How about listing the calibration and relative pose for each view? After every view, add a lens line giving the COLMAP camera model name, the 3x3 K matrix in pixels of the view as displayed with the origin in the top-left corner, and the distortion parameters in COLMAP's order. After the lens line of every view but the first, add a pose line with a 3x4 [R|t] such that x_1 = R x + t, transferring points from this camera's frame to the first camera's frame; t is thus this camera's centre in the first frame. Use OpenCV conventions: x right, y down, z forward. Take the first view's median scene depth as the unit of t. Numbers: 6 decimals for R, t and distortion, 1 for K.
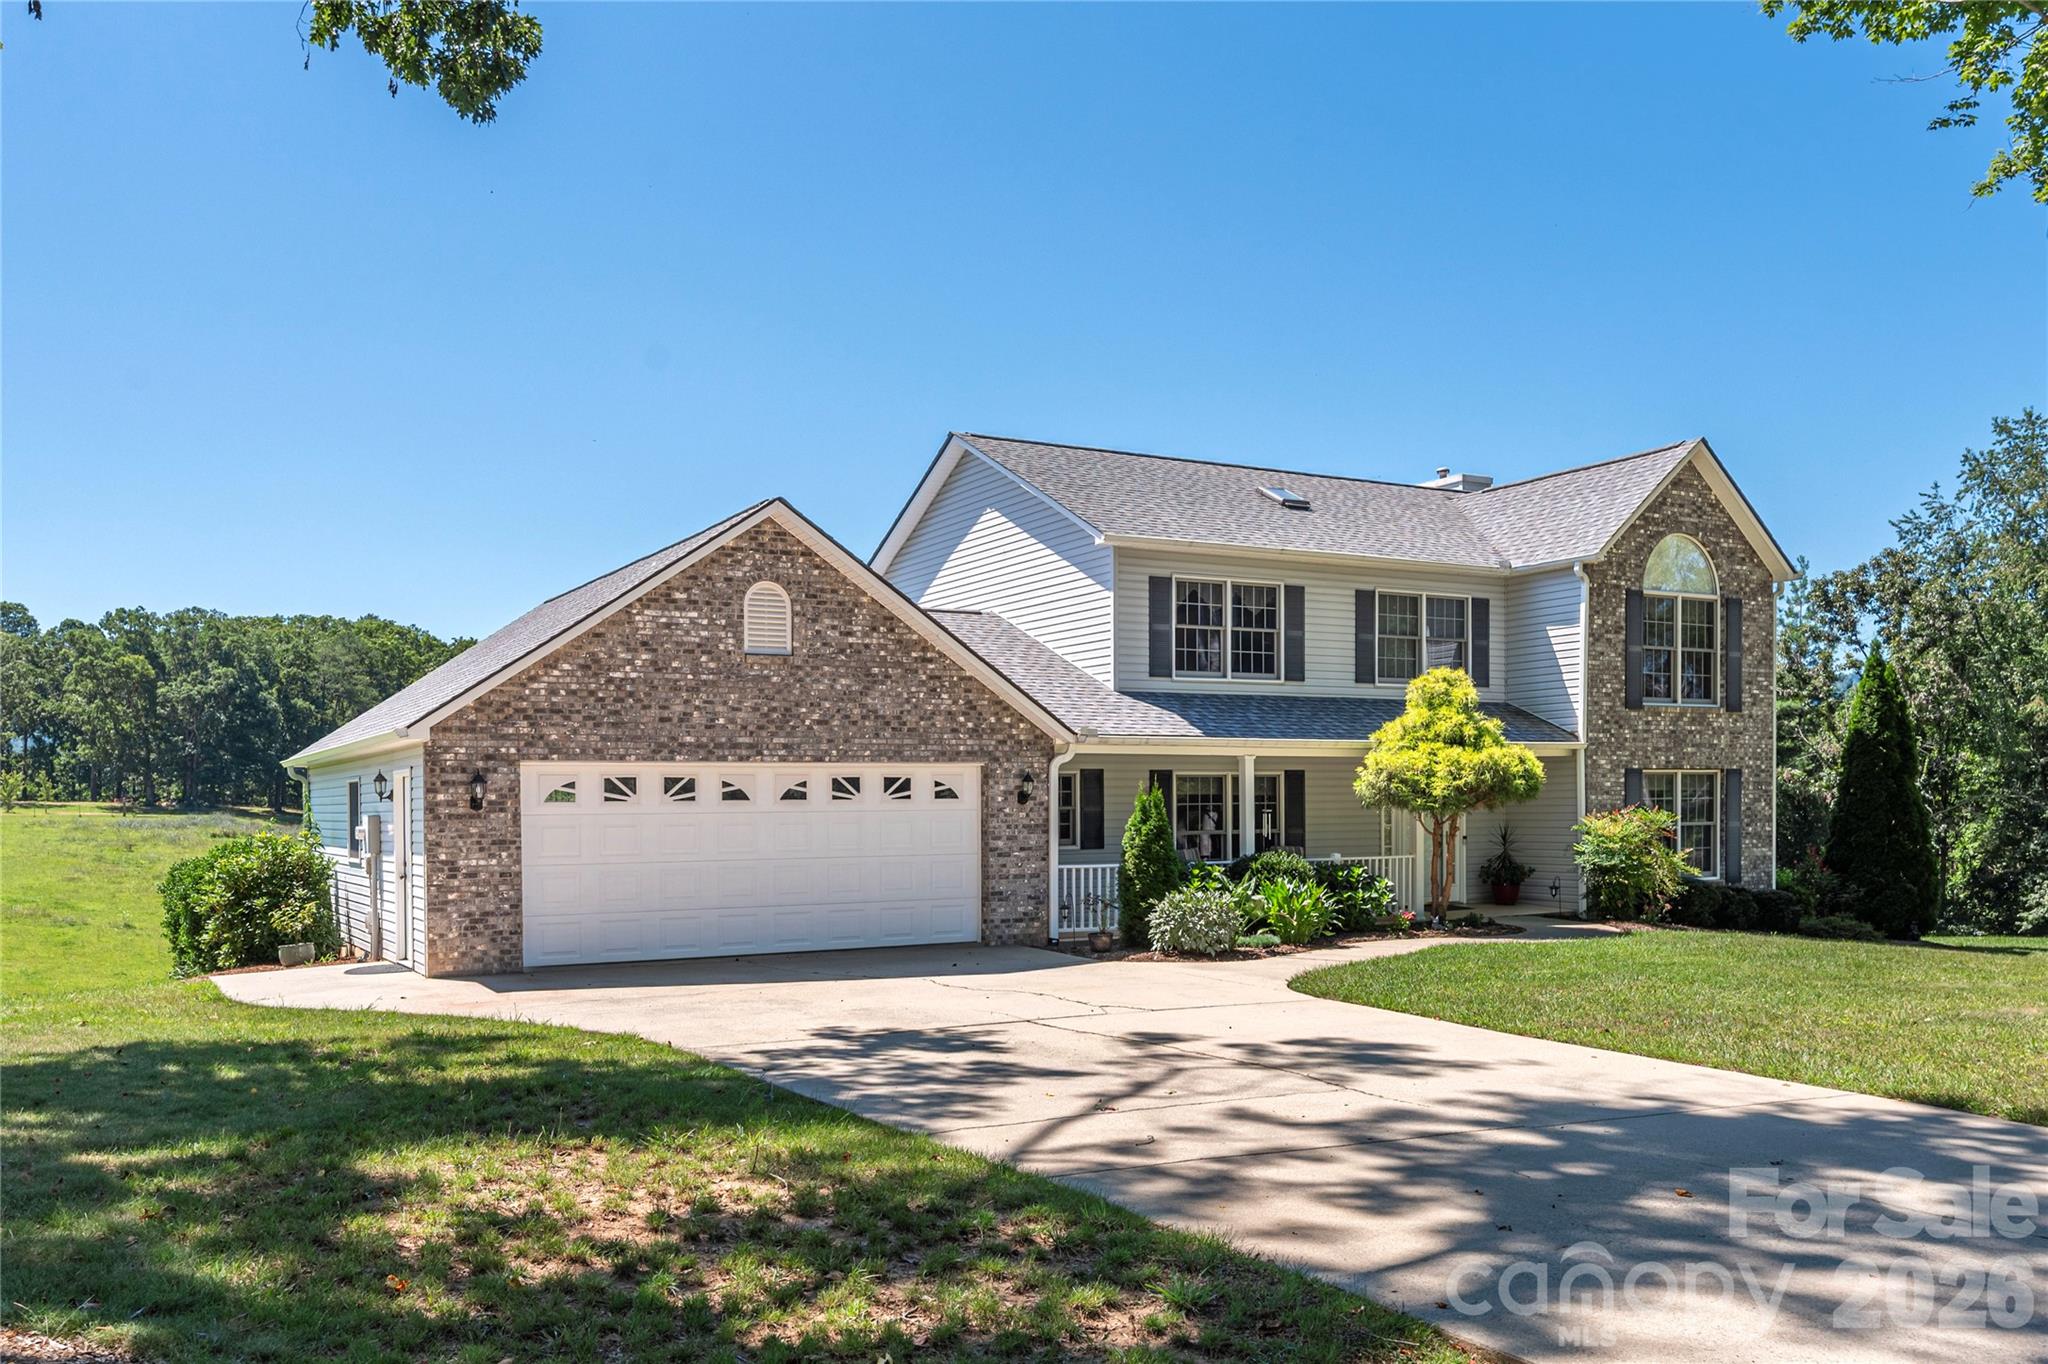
lens RADIAL K [[1622.0, 0, 1025.9], [0, 1622.0, 809.2], [0, 0, 1]] dist [-0.013091, -0.001740]
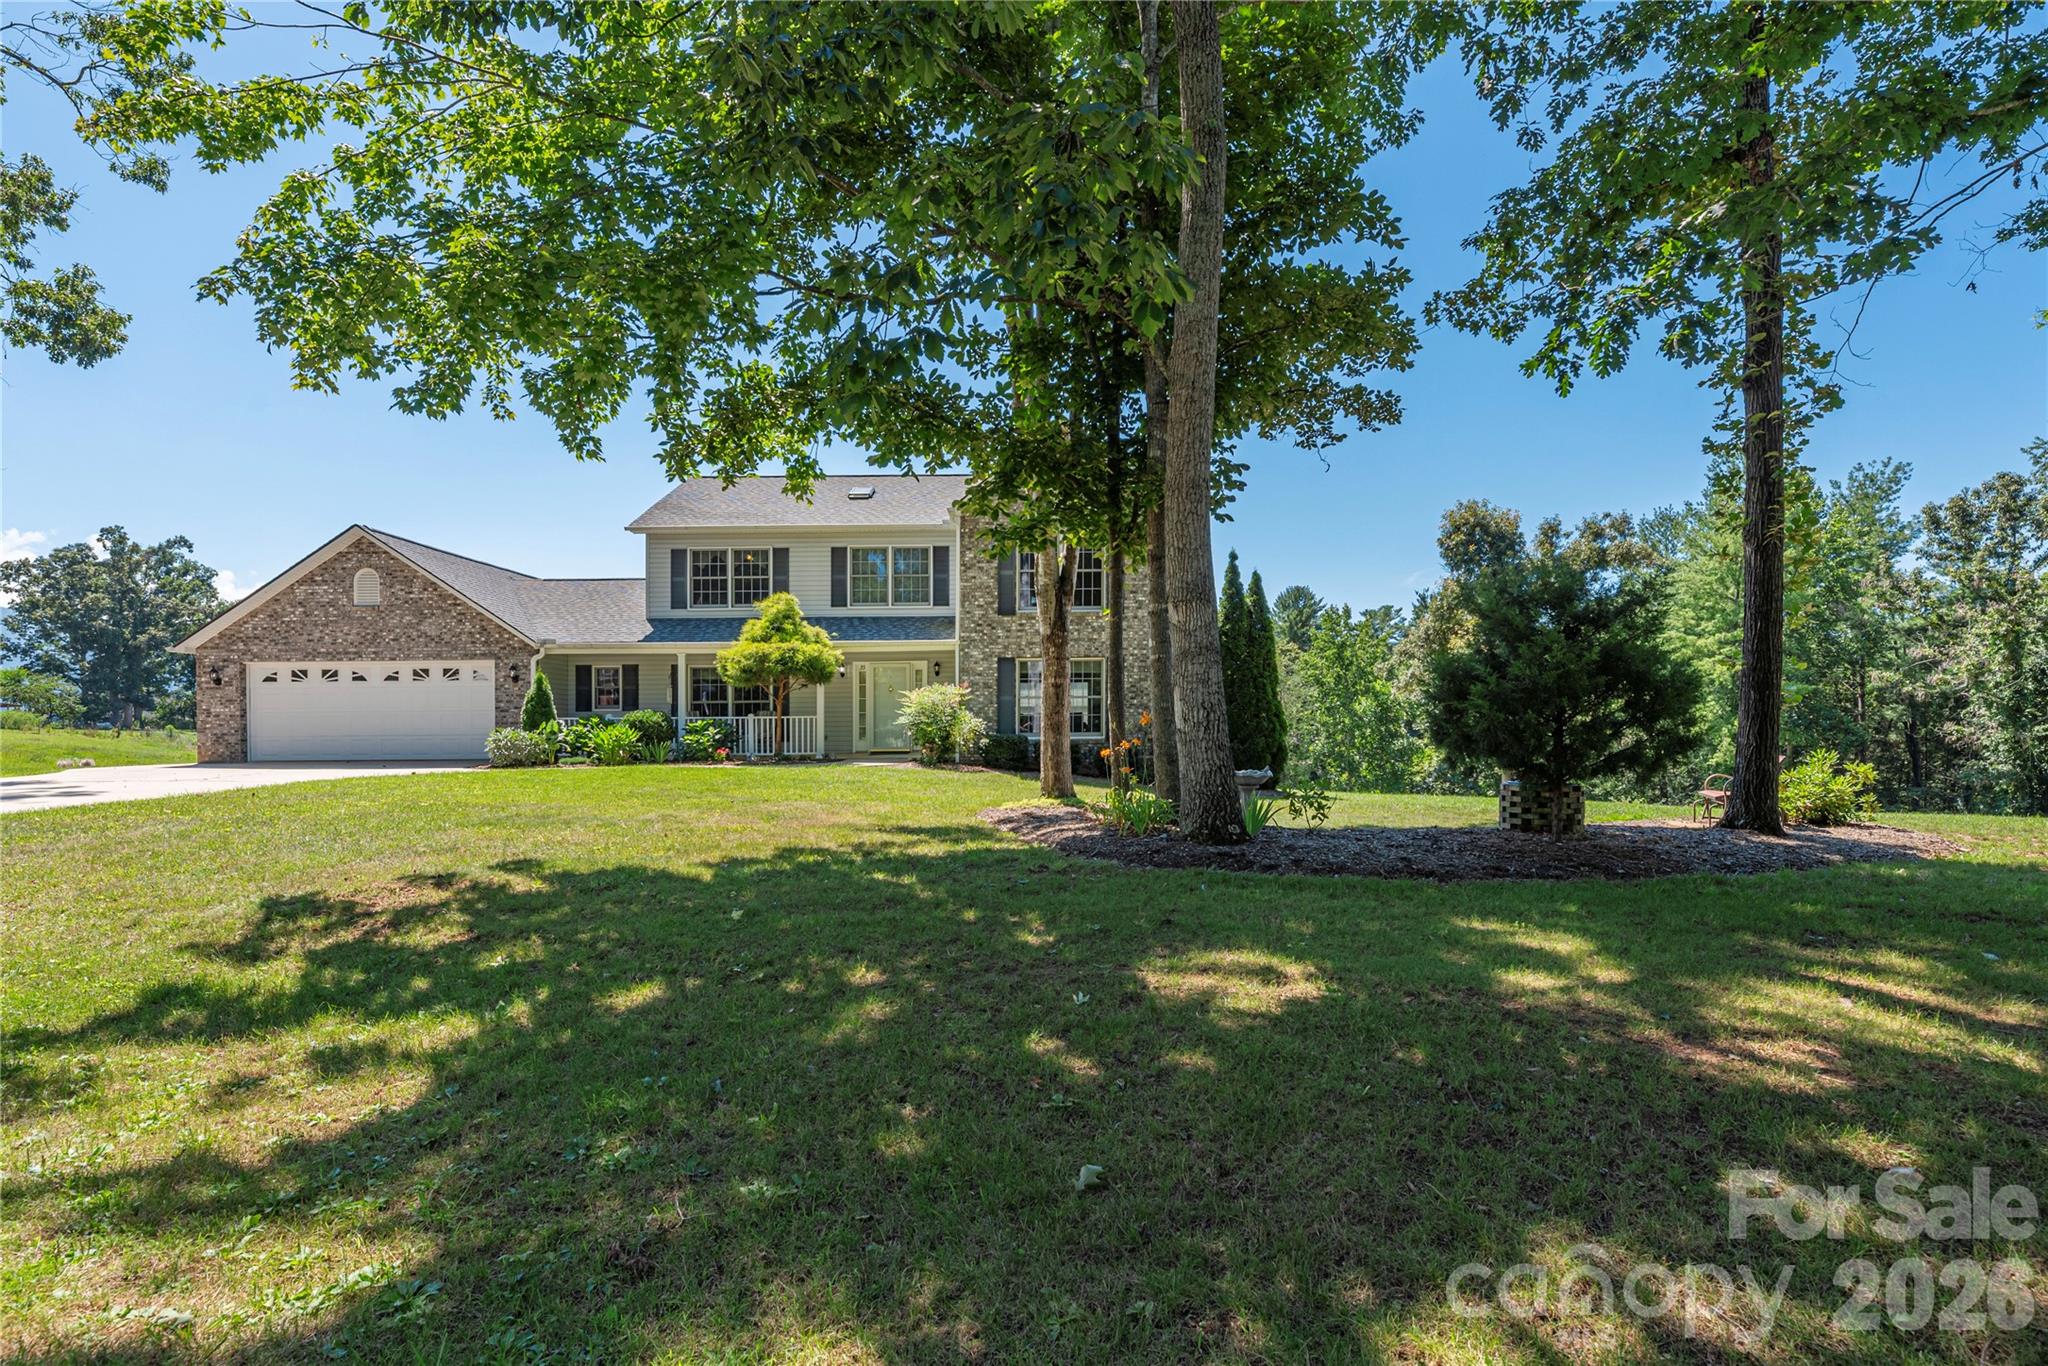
lens RADIAL K [[1015.4, 0, 1049.9], [0, 1015.4, 696.7], [0, 0, 1]] dist [0.002397, -0.012846]
pose [[0.878676, -0.007342, -0.477361, 1.053025], [-0.001806, 0.999823, -0.018701, 0.032287], [0.477414, 0.017294, 0.878508, 0.301208]]
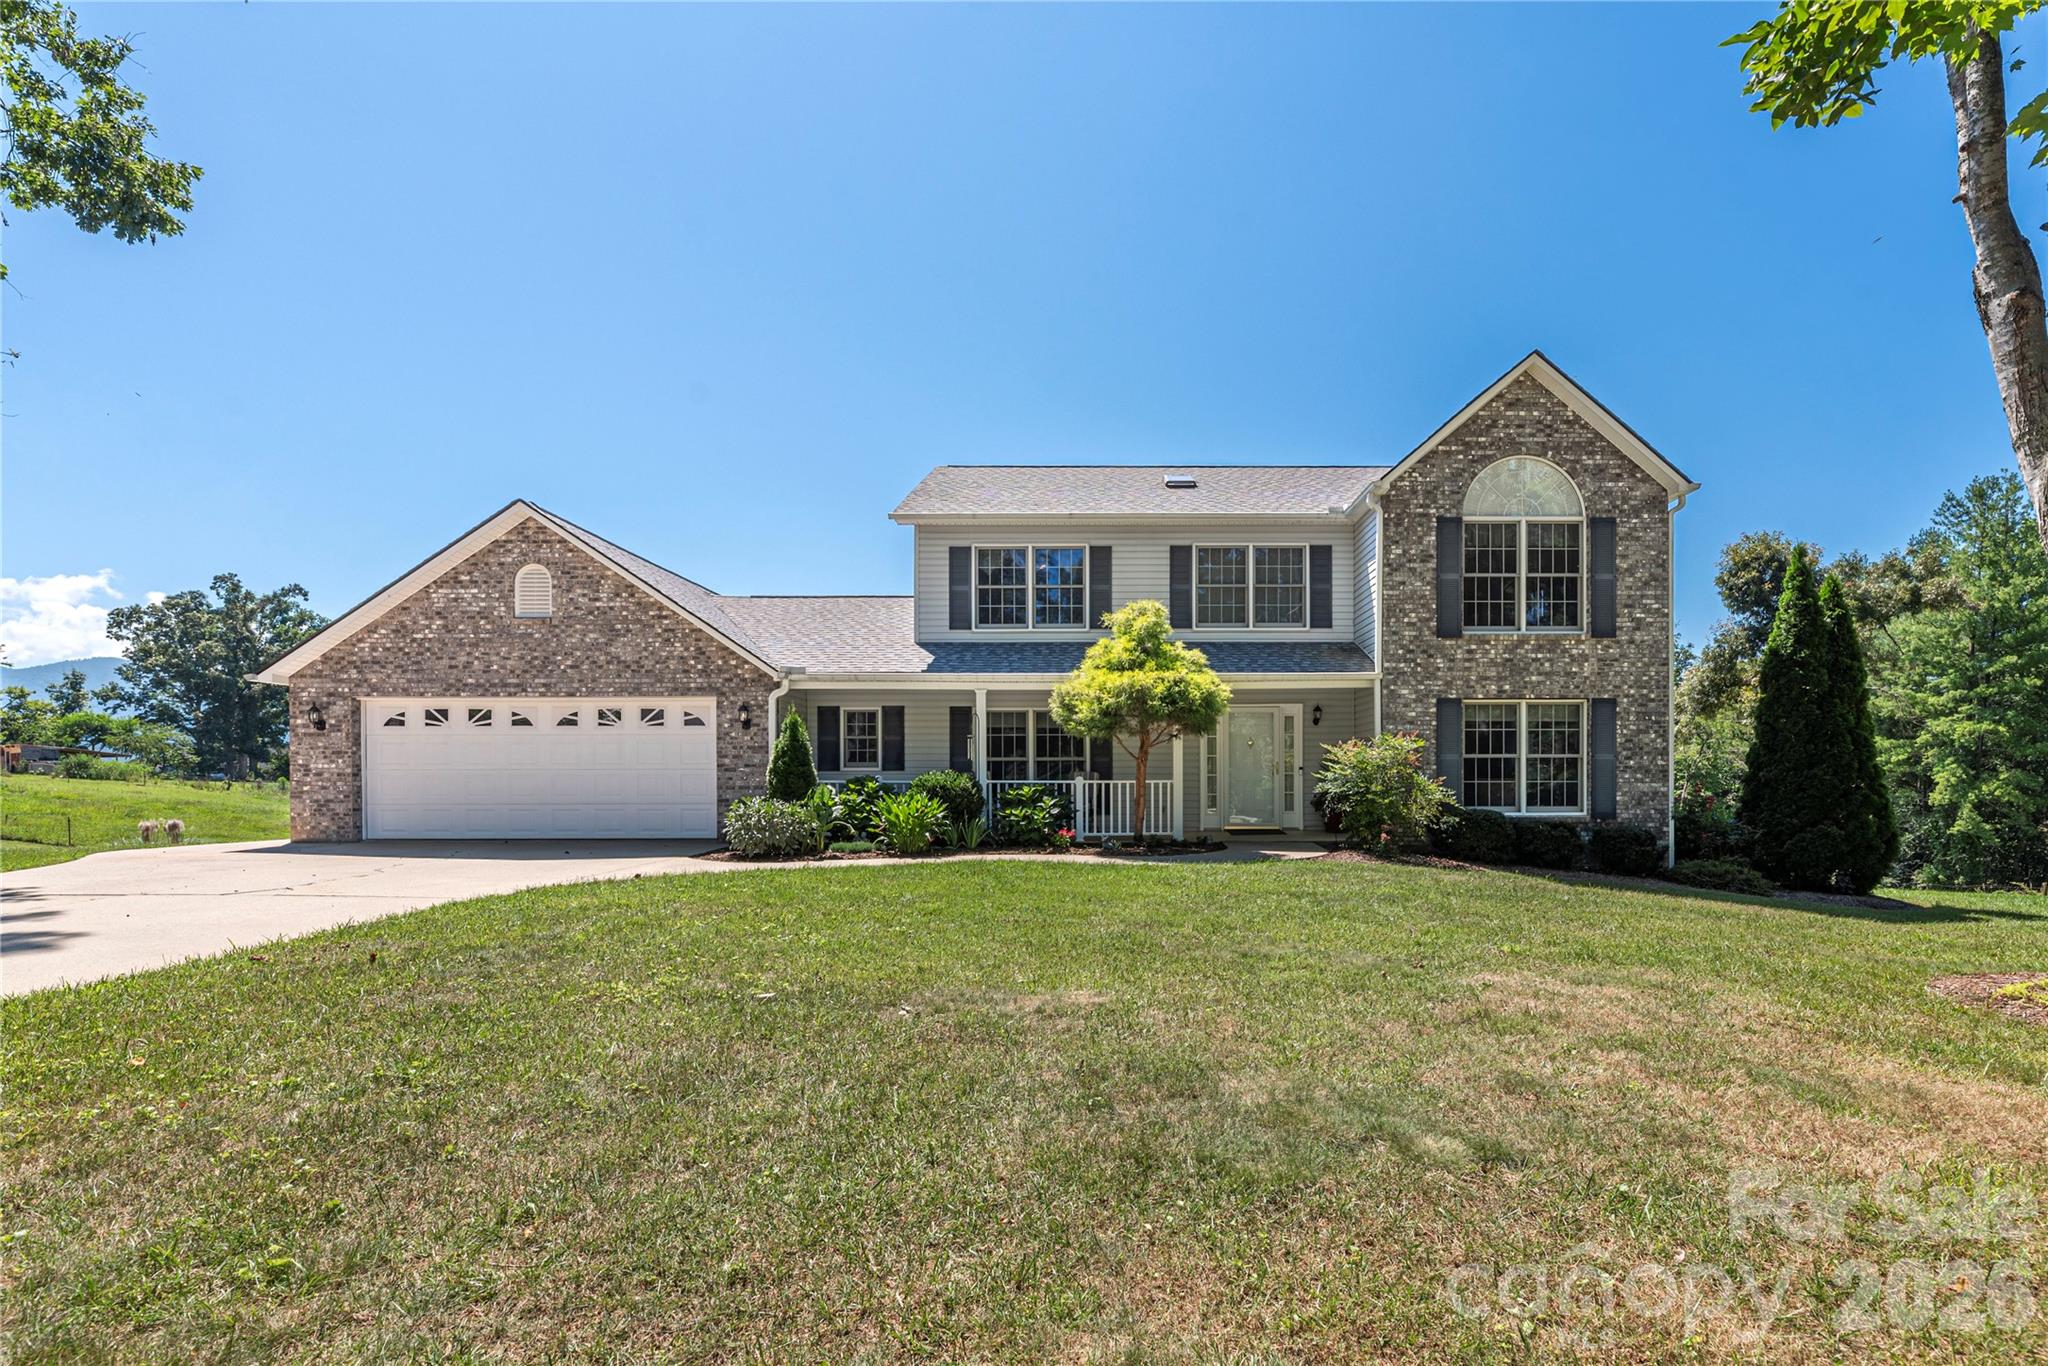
lens RADIAL K [[935.4, 0, 1093.0], [0, 935.4, 757.8], [0, 0, 1]] dist [0.001905, -0.011956]
pose [[0.875680, 0.001036, -0.482891, 0.580262], [-0.008868, 0.999864, -0.013938, 0.026303], [0.482810, 0.016487, 0.875570, 0.502816]]
